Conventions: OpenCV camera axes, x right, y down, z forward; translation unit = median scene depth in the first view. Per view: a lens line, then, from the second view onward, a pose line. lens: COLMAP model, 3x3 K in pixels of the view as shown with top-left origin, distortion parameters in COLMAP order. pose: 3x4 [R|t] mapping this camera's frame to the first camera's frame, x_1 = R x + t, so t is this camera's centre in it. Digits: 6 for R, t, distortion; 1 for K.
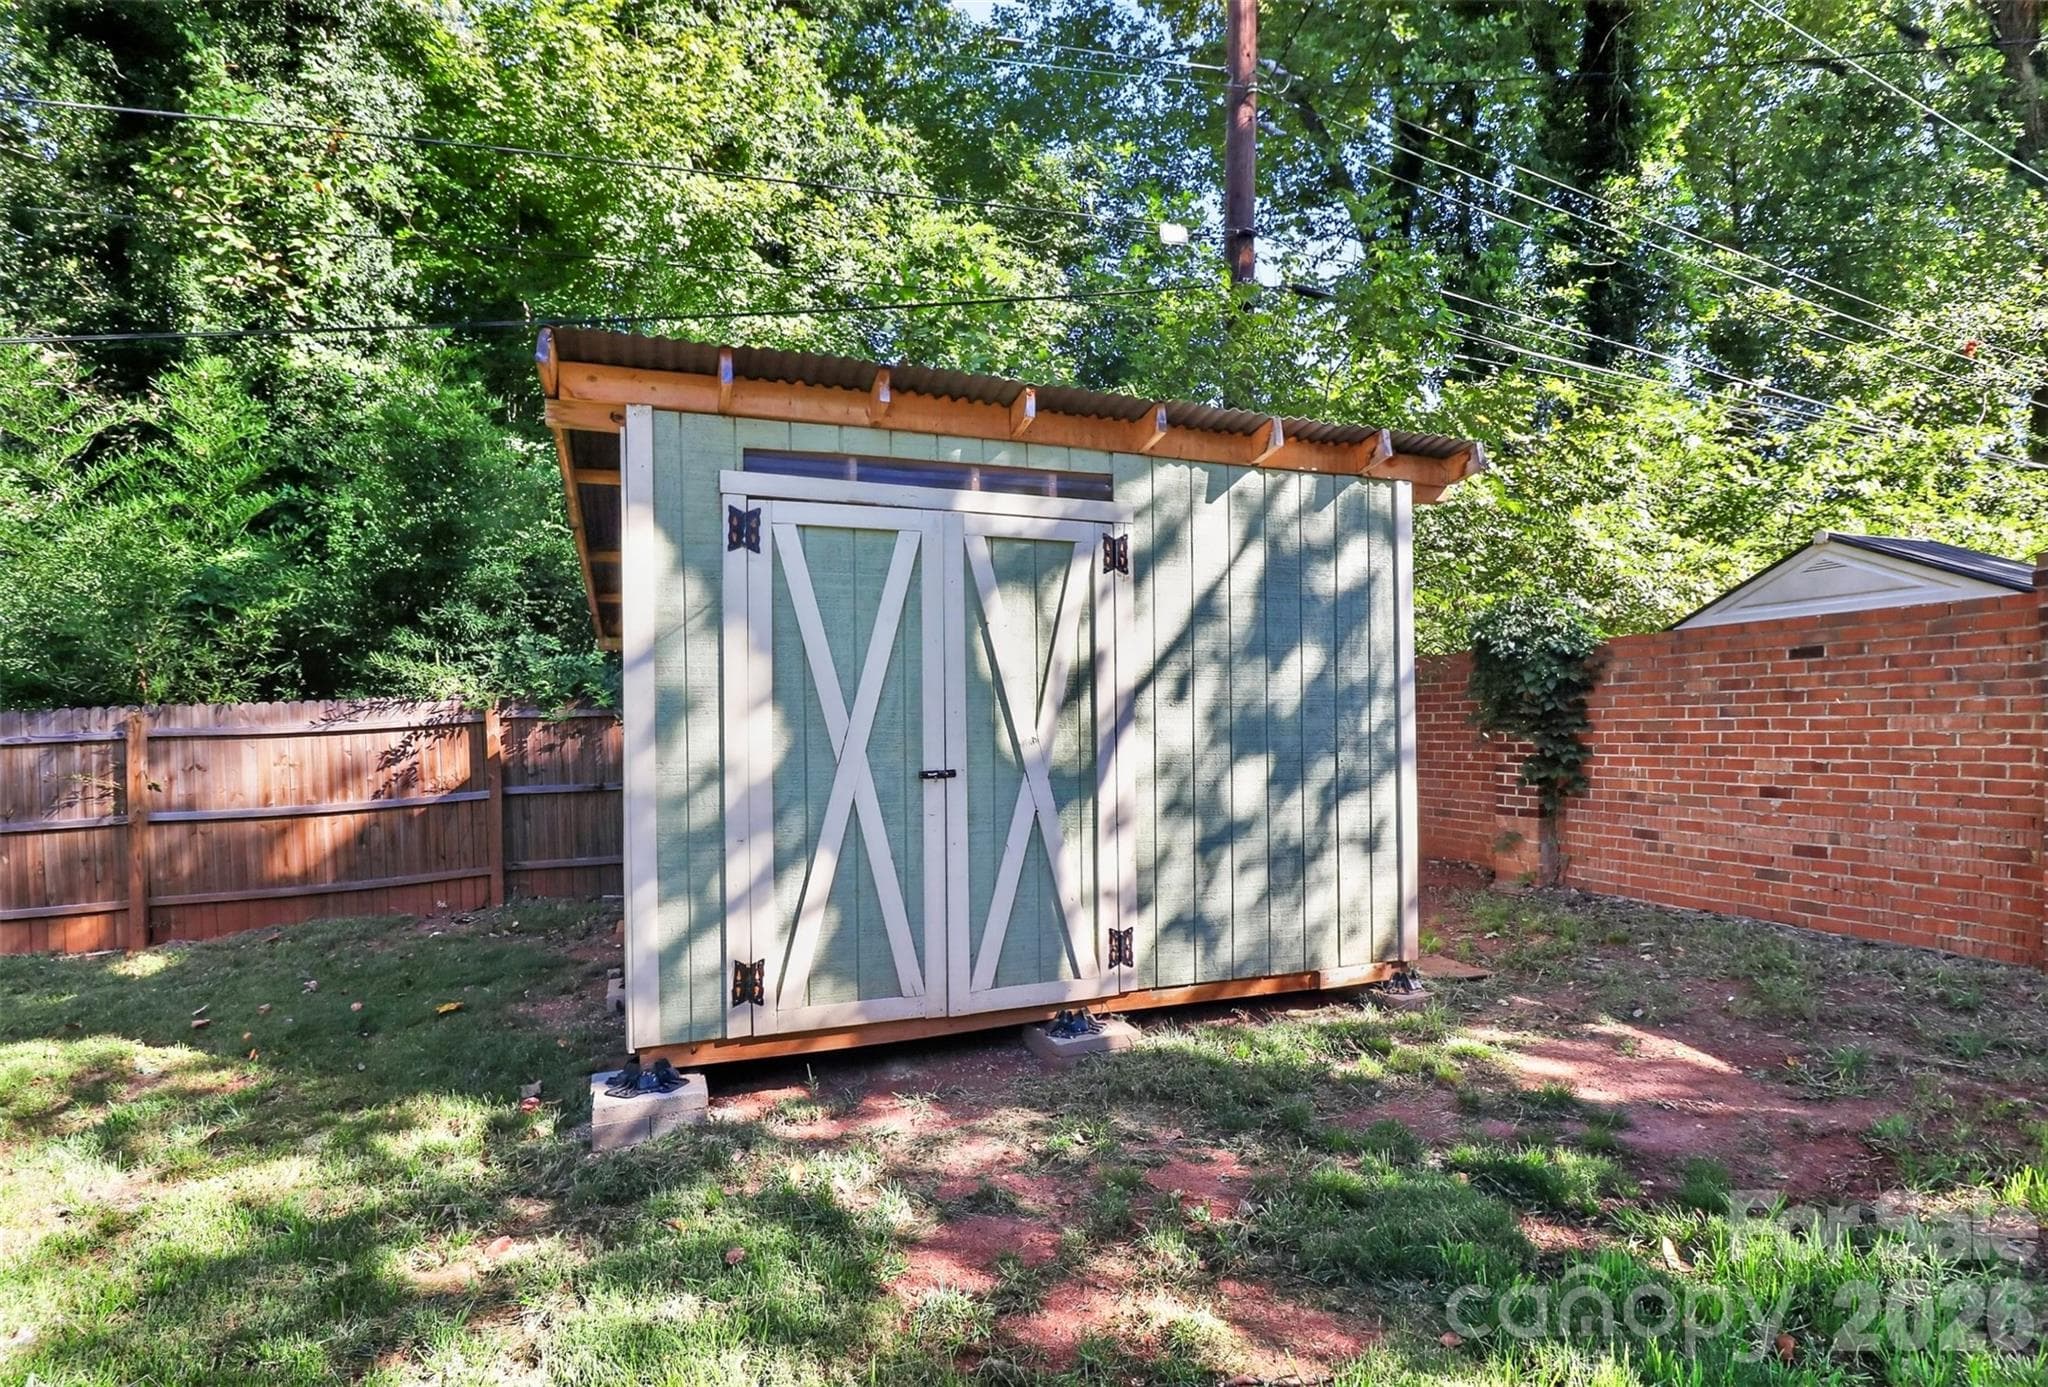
lens RADIAL K [[945.8, 0, 1024.9], [0, 945.8, 760.9], [0, 0, 1]] dist [-0.016675, 0.000017]
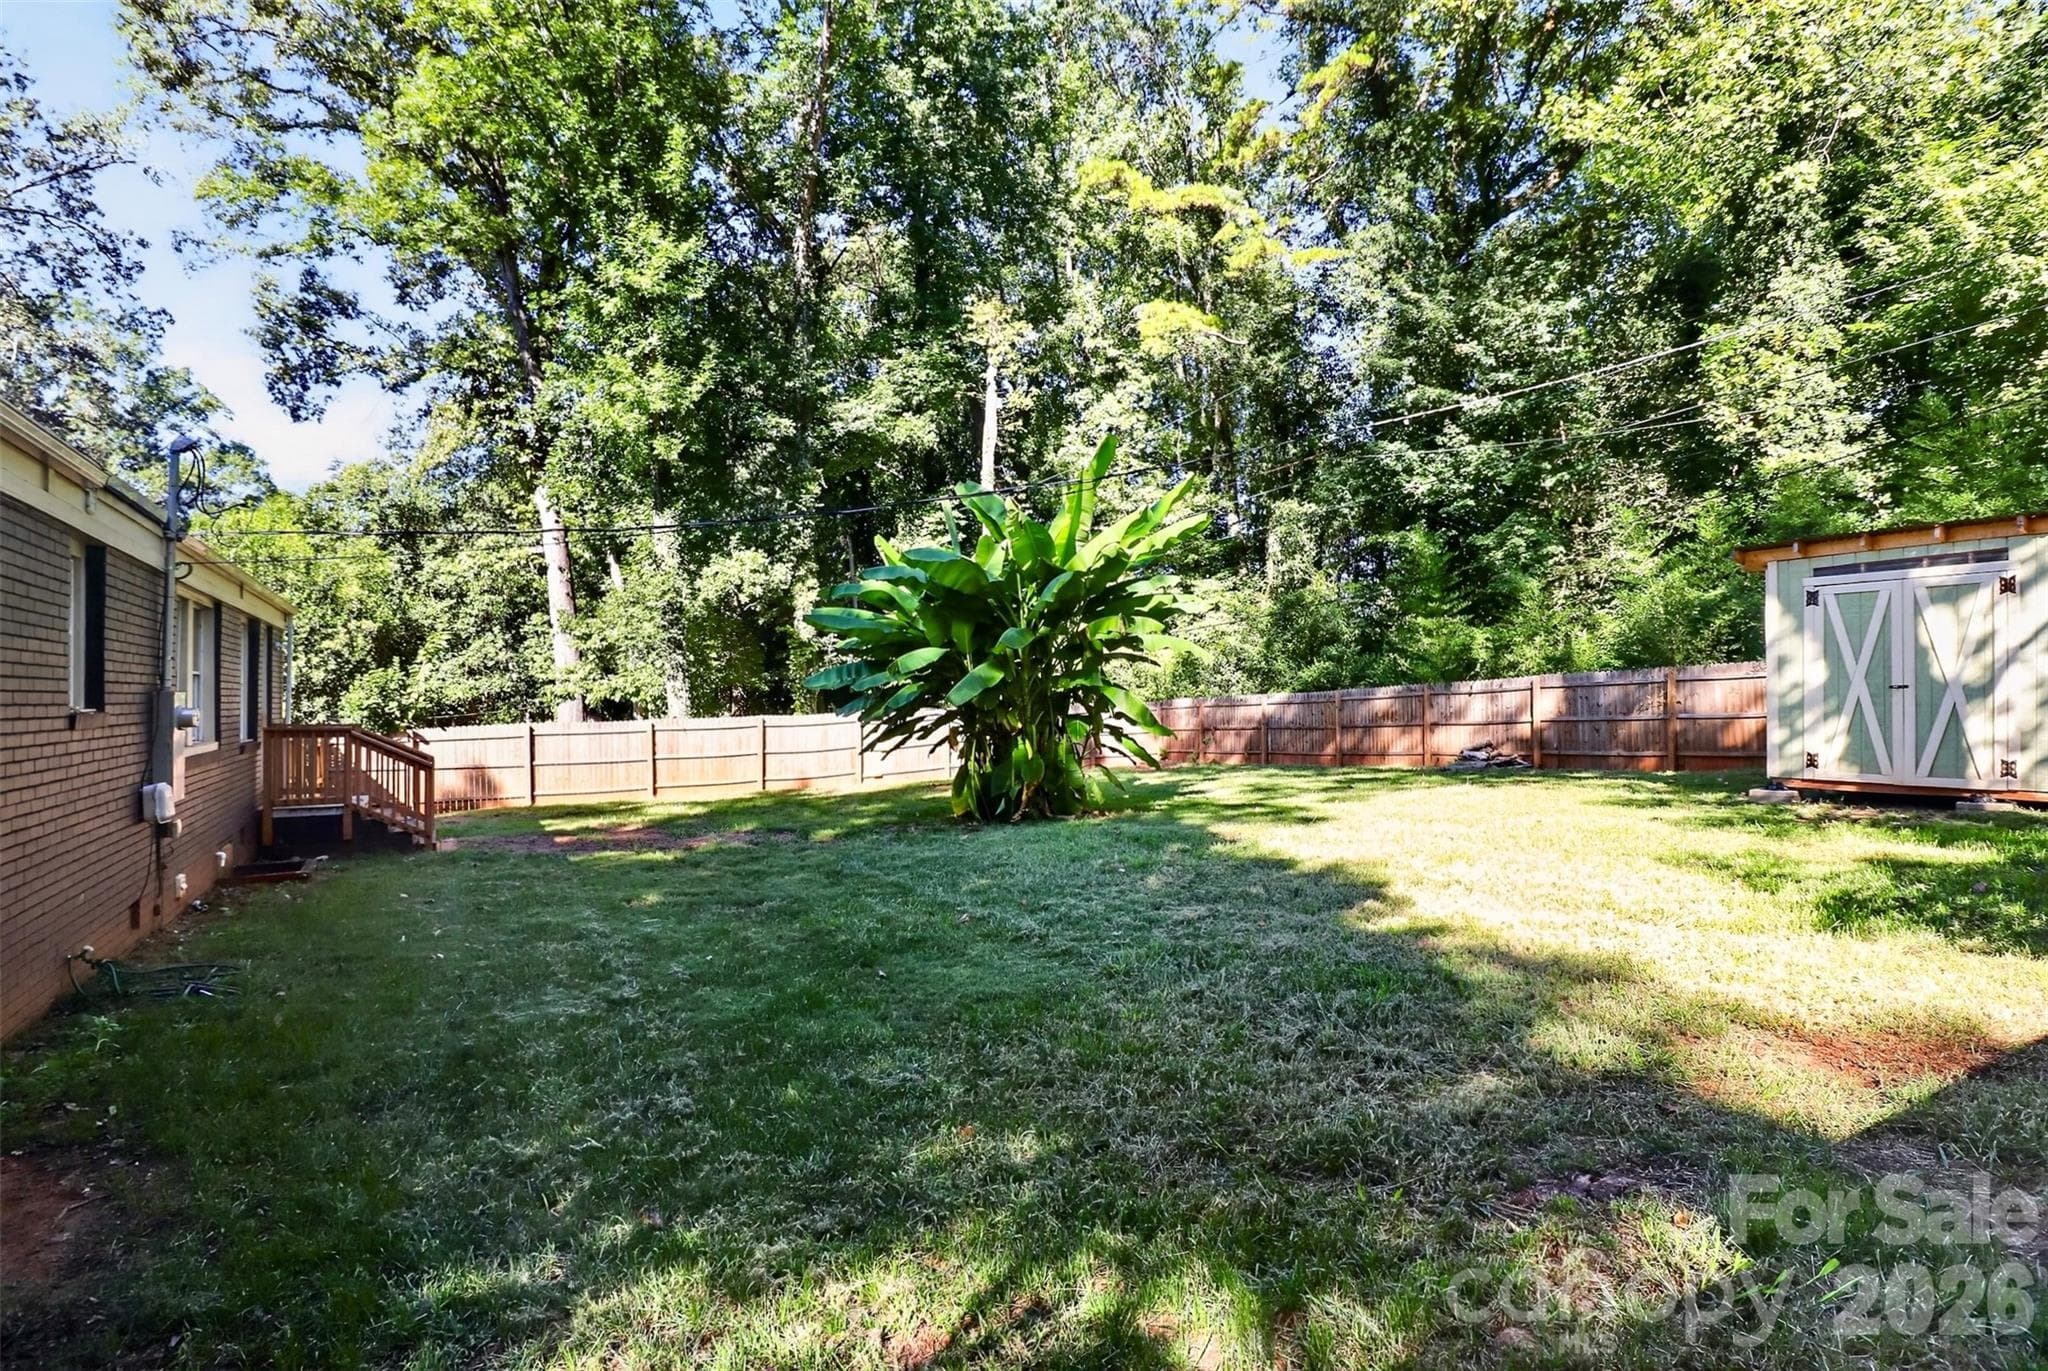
lens RADIAL K [[1031.1, 0, 1024.0], [0, 1031.1, 685.5], [0, 0, 1]] dist [-0.001258, -0.000363]
pose [[0.176669, -0.008766, -0.984231, 2.070647], [-0.028726, 0.999488, -0.014058, 0.113014], [0.983851, 0.030756, 0.176327, -1.657557]]
